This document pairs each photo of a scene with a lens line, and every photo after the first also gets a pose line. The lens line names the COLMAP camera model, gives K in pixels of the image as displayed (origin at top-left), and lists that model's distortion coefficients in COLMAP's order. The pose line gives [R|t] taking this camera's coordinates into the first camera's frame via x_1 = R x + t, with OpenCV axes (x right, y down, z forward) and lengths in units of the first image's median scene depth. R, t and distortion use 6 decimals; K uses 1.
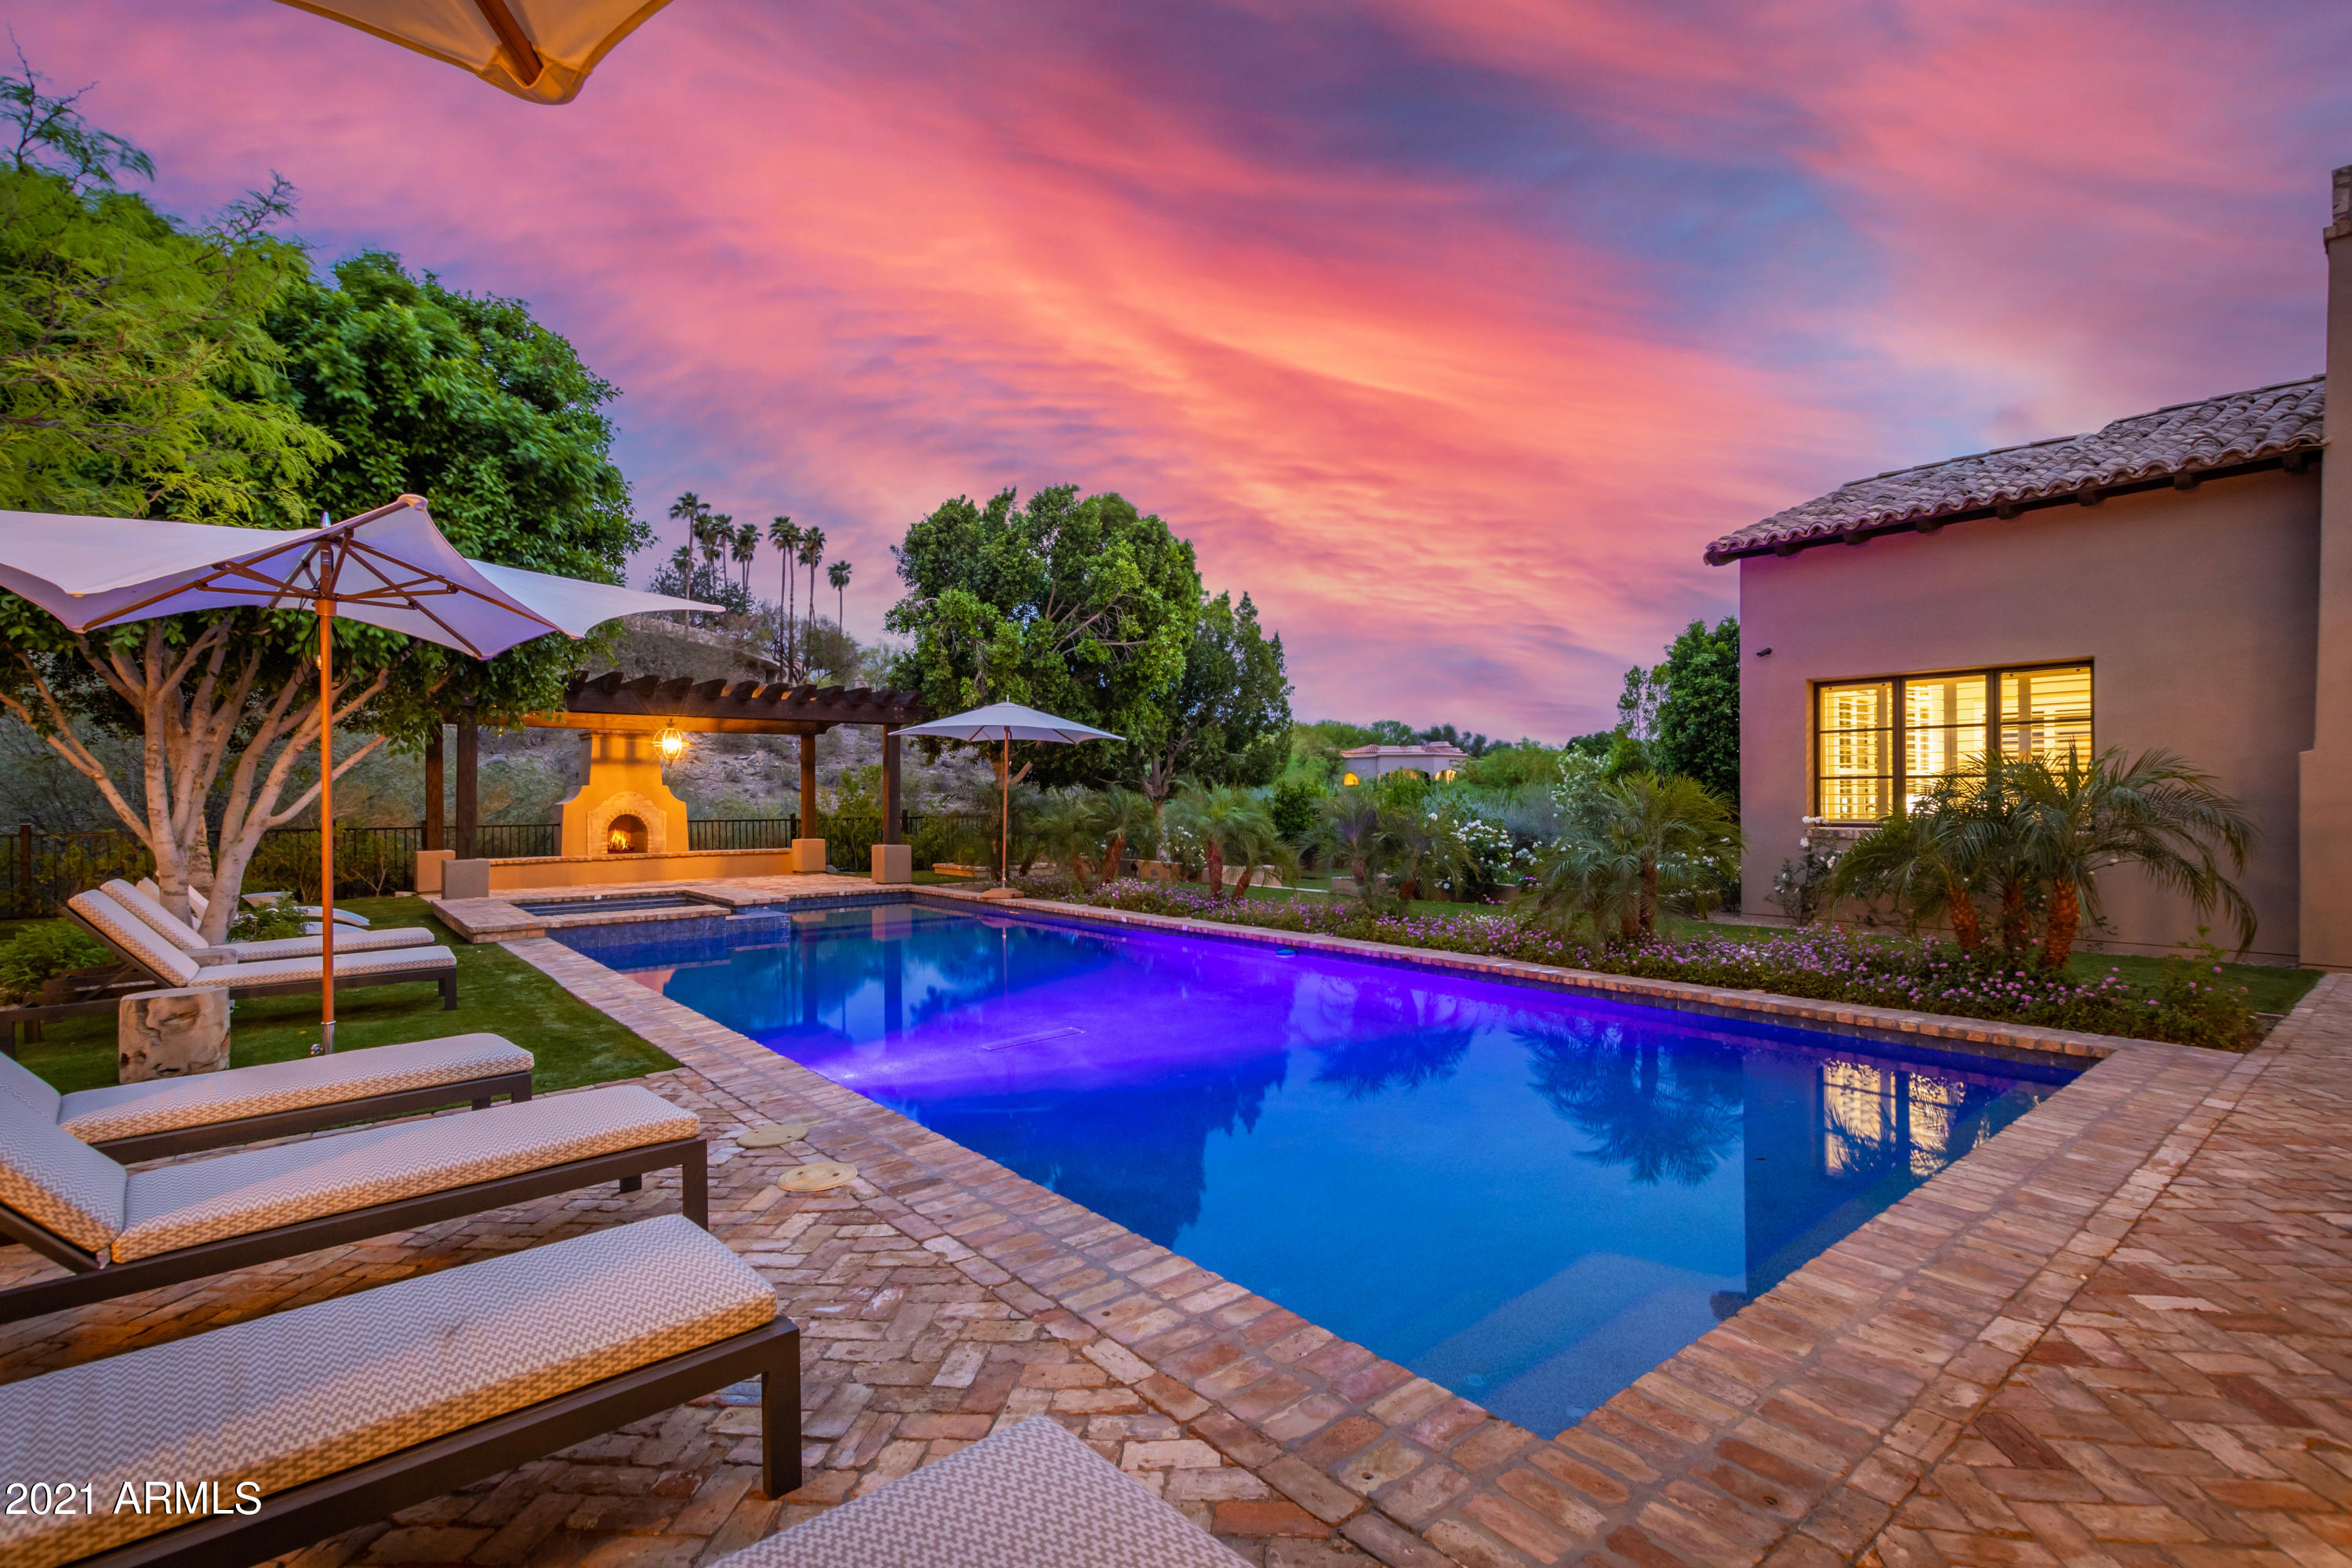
lens RADIAL K [[1086.5, 0, 1176.0], [0, 1086.5, 784.0], [0, 0, 1]] dist [-0.000410, -0.001257]
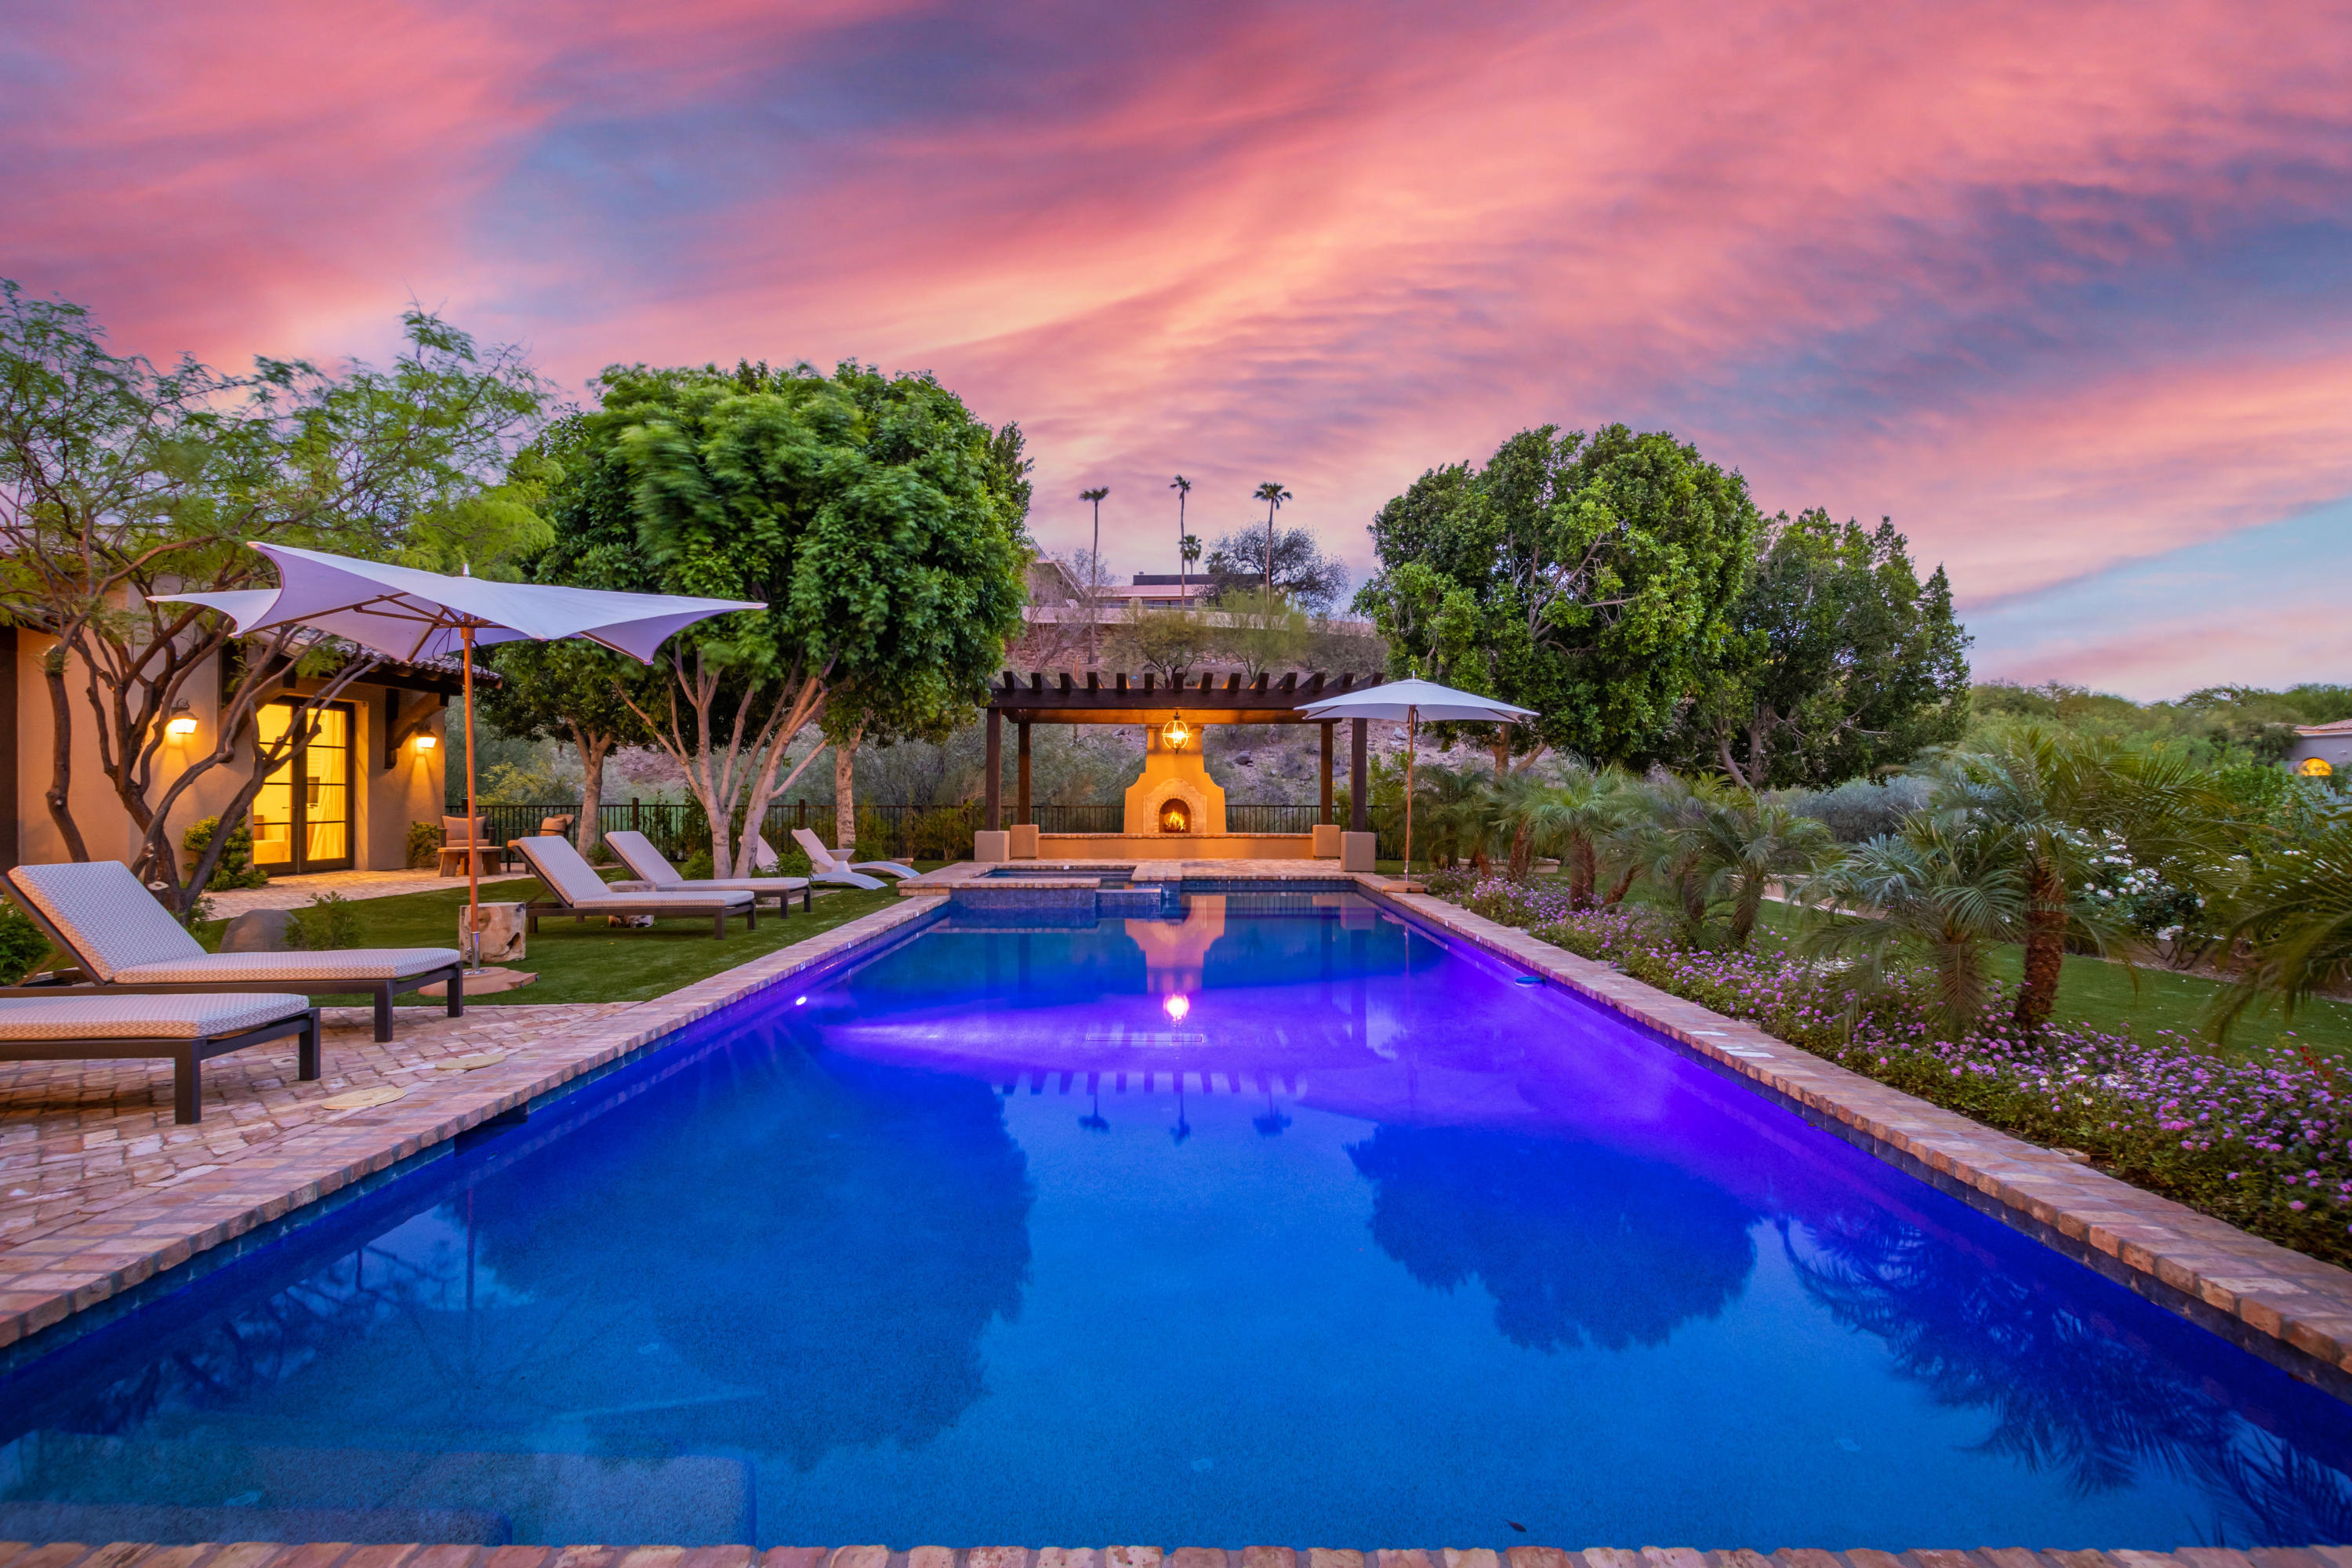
lens RADIAL K [[1069.9, 0, 1176.0], [0, 1069.9, 784.0], [0, 0, 1]] dist [0.008598, -0.005365]
pose [[0.771478, 0.003195, -0.636248, 1.061318], [0.000873, 0.999981, 0.006079, 0.030405], [0.636255, -0.005245, 0.771461, 0.701873]]
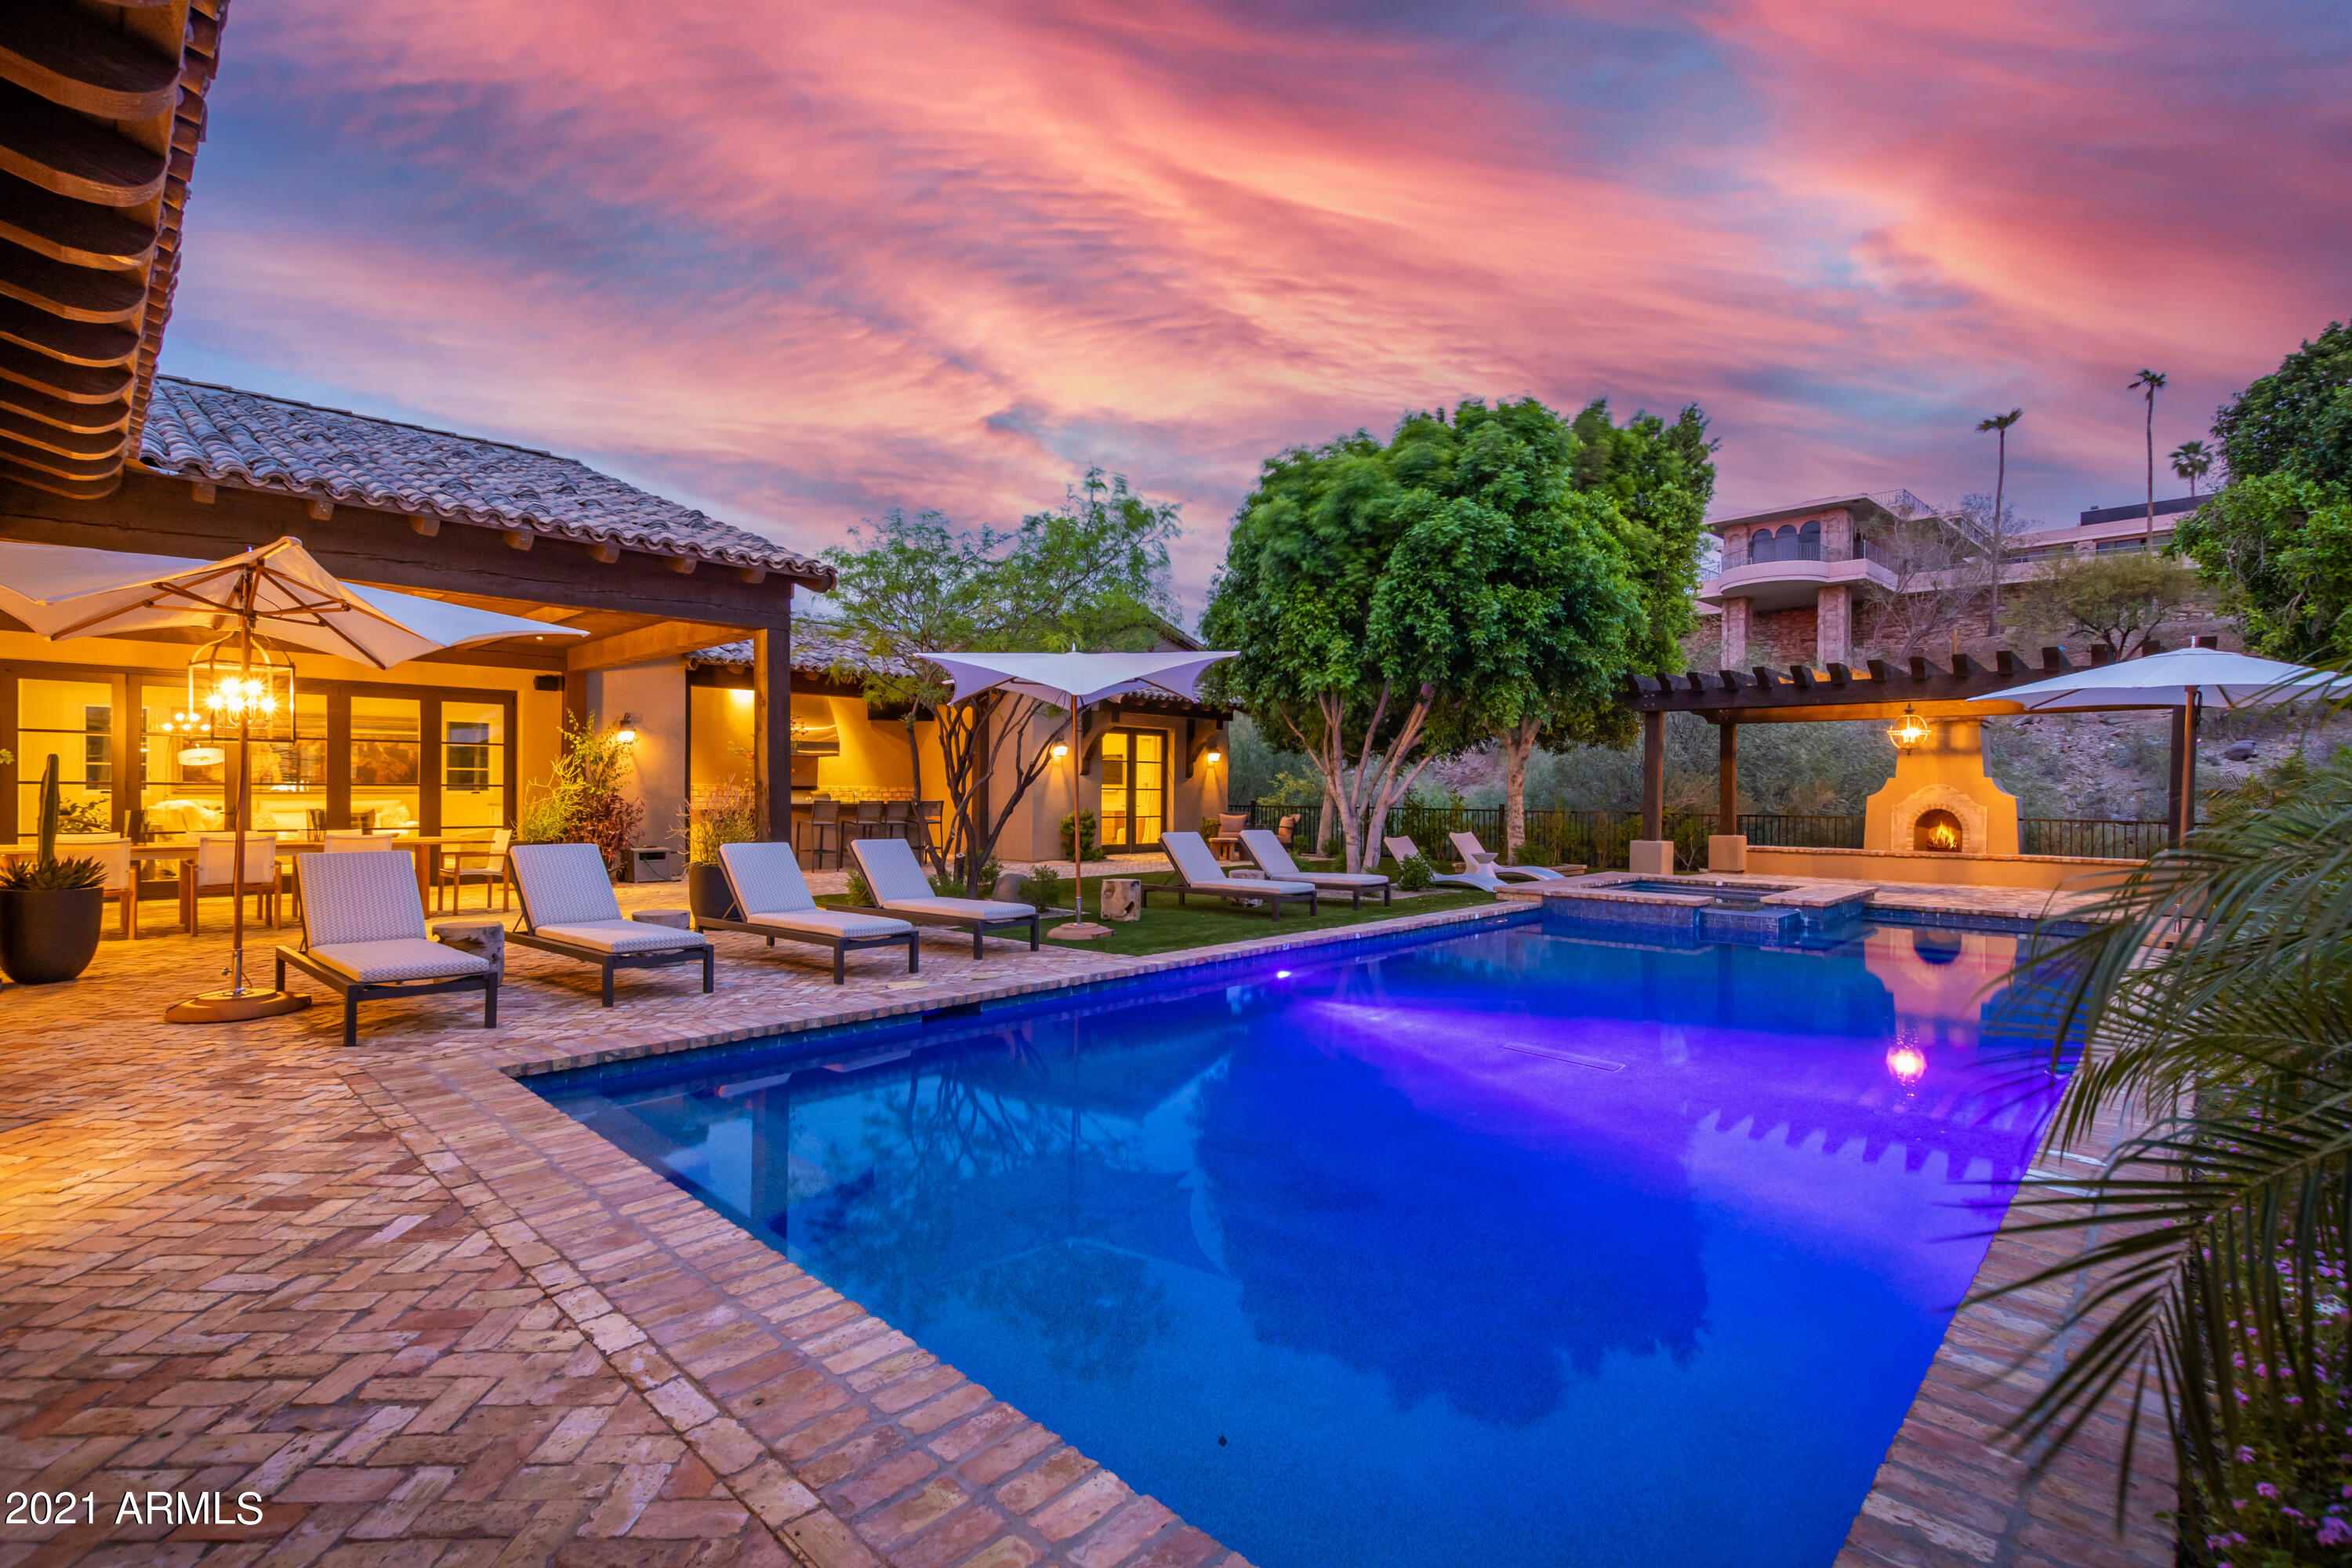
lens RADIAL K [[1069.9, 0, 1176.0], [0, 1069.9, 784.0], [0, 0, 1]] dist [0.008598, -0.005365]
pose [[0.119219, 0.003004, -0.992863, 1.632935], [0.003597, 0.999988, 0.003458, 0.006249], [0.992861, -0.003984, 0.119207, 1.281564]]
